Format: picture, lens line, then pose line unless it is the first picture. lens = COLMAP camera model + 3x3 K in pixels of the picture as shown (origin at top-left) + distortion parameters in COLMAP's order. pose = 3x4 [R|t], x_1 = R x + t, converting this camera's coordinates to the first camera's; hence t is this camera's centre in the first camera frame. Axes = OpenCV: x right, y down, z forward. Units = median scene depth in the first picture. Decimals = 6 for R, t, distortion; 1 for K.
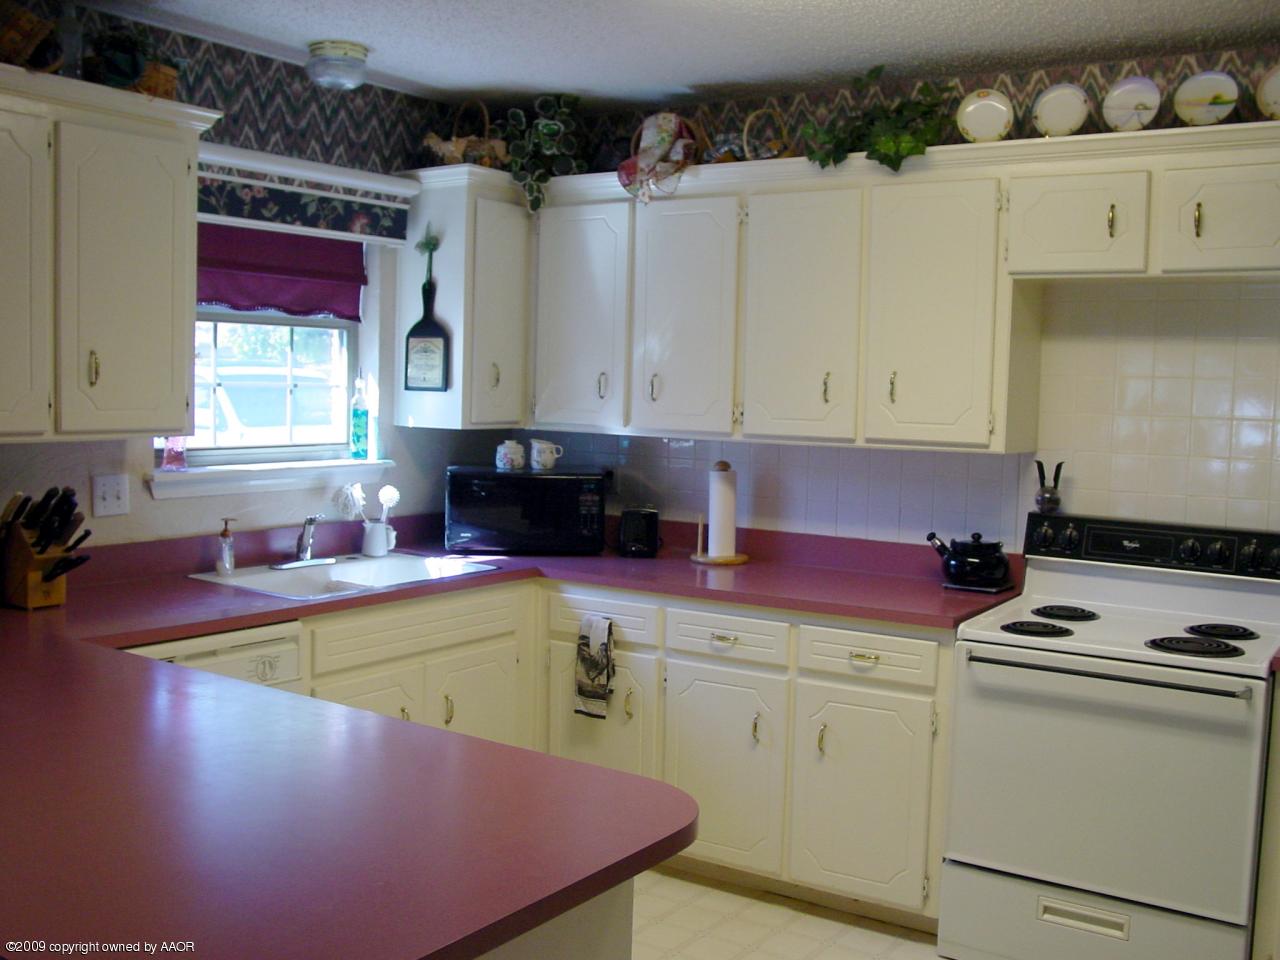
lens RADIAL K [[1289.6, 0, 634.5], [0, 1289.6, 483.3], [0, 0, 1]] dist [-0.175074, 0.197577]
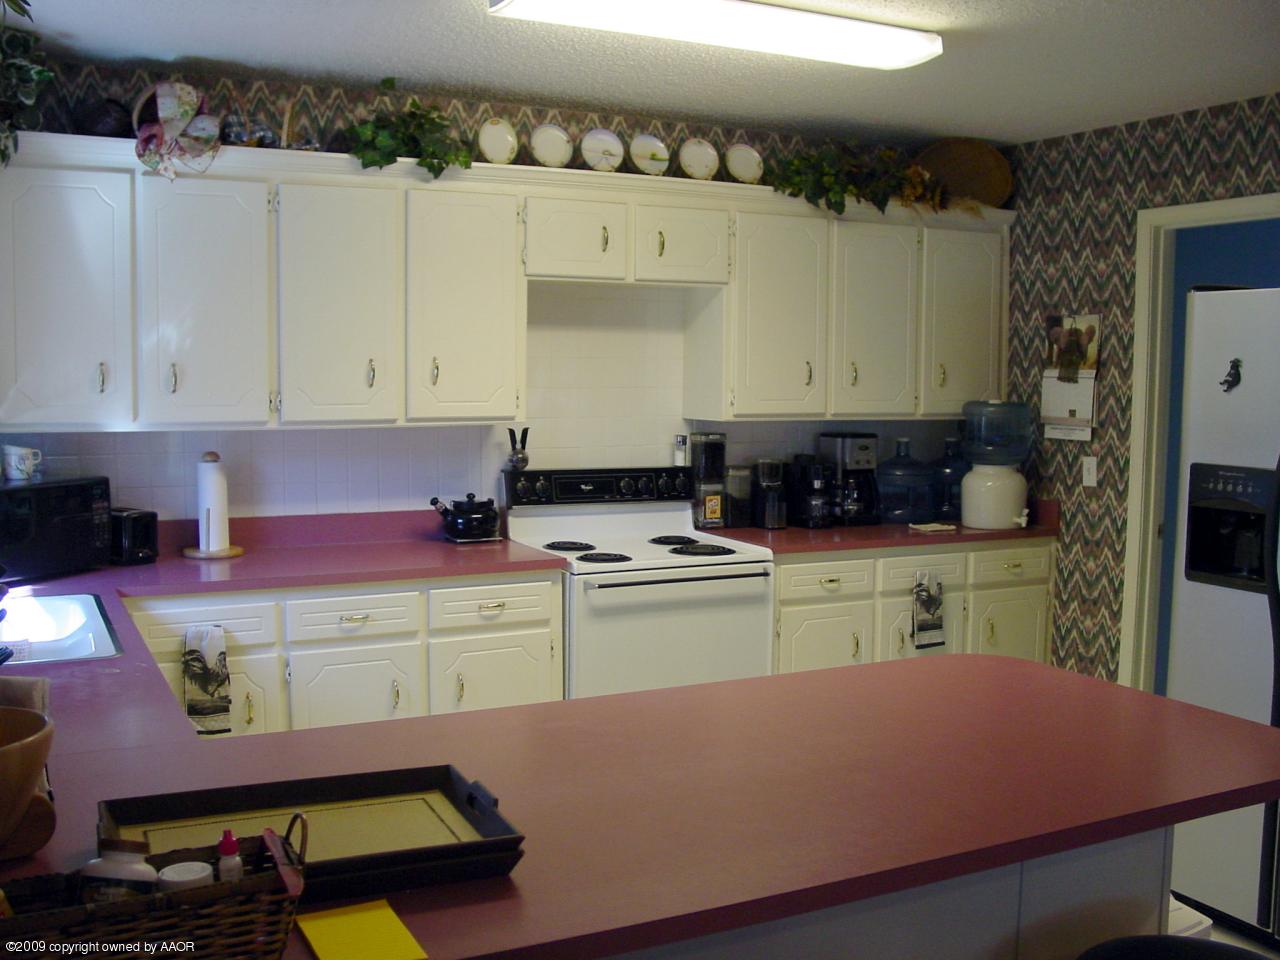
lens RADIAL K [[1289.6, 0, 634.5], [0, 1289.6, 483.3], [0, 0, 1]] dist [-0.175074, 0.197577]
pose [[0.485092, -0.097742, 0.868983, -0.658180], [0.072035, 0.994823, 0.071684, -0.042340], [-0.871491, 0.027824, 0.489622, 0.277368]]
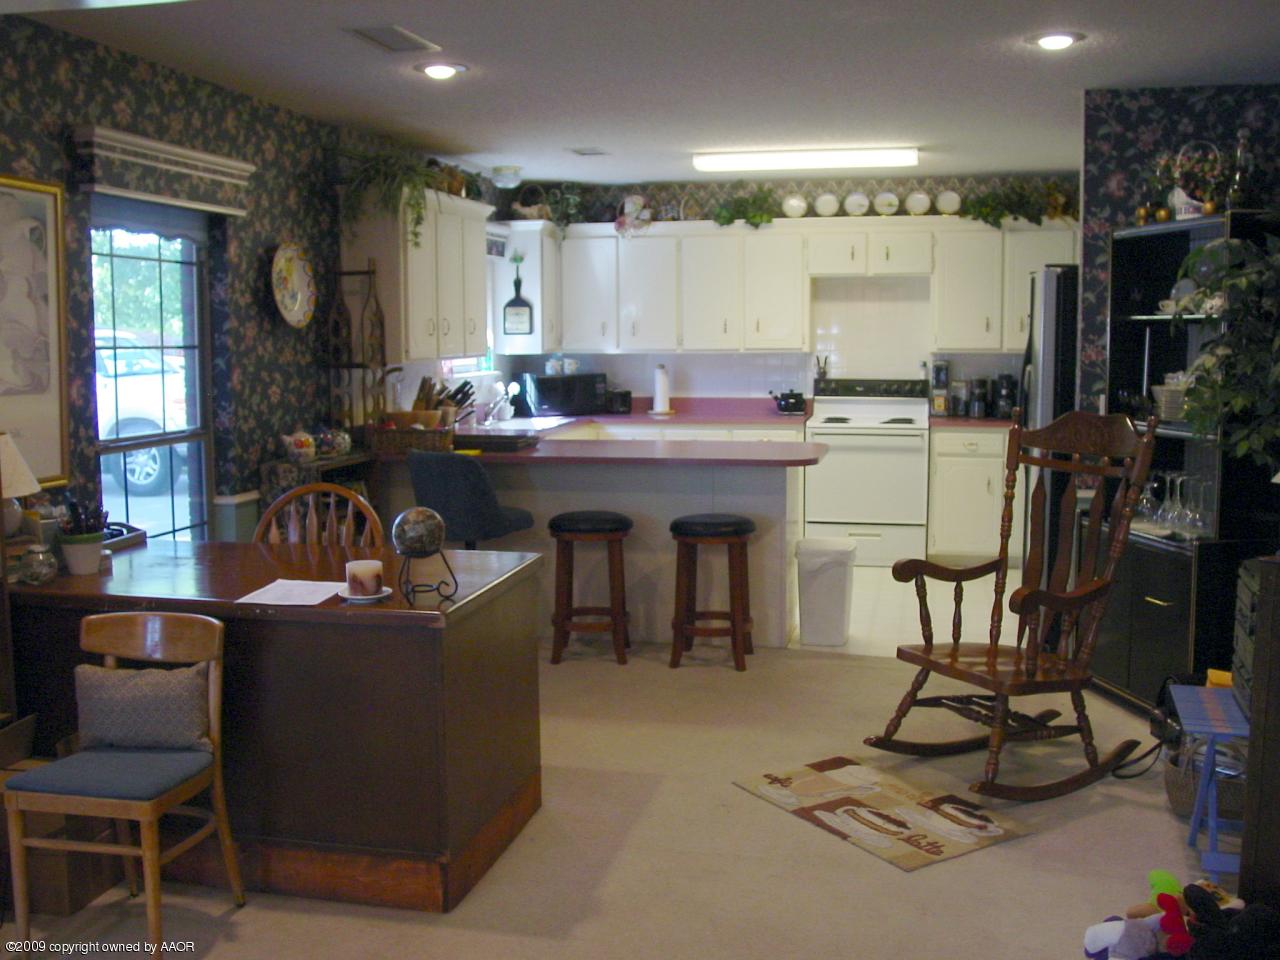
lens RADIAL K [[1289.6, 0, 634.5], [0, 1289.6, 483.3], [0, 0, 1]] dist [-0.175074, 0.197577]
pose [[0.929219, -0.074678, 0.361904, -0.782721], [0.059281, 0.996808, 0.053480, 0.063855], [-0.364743, -0.028240, 0.930680, -0.962243]]
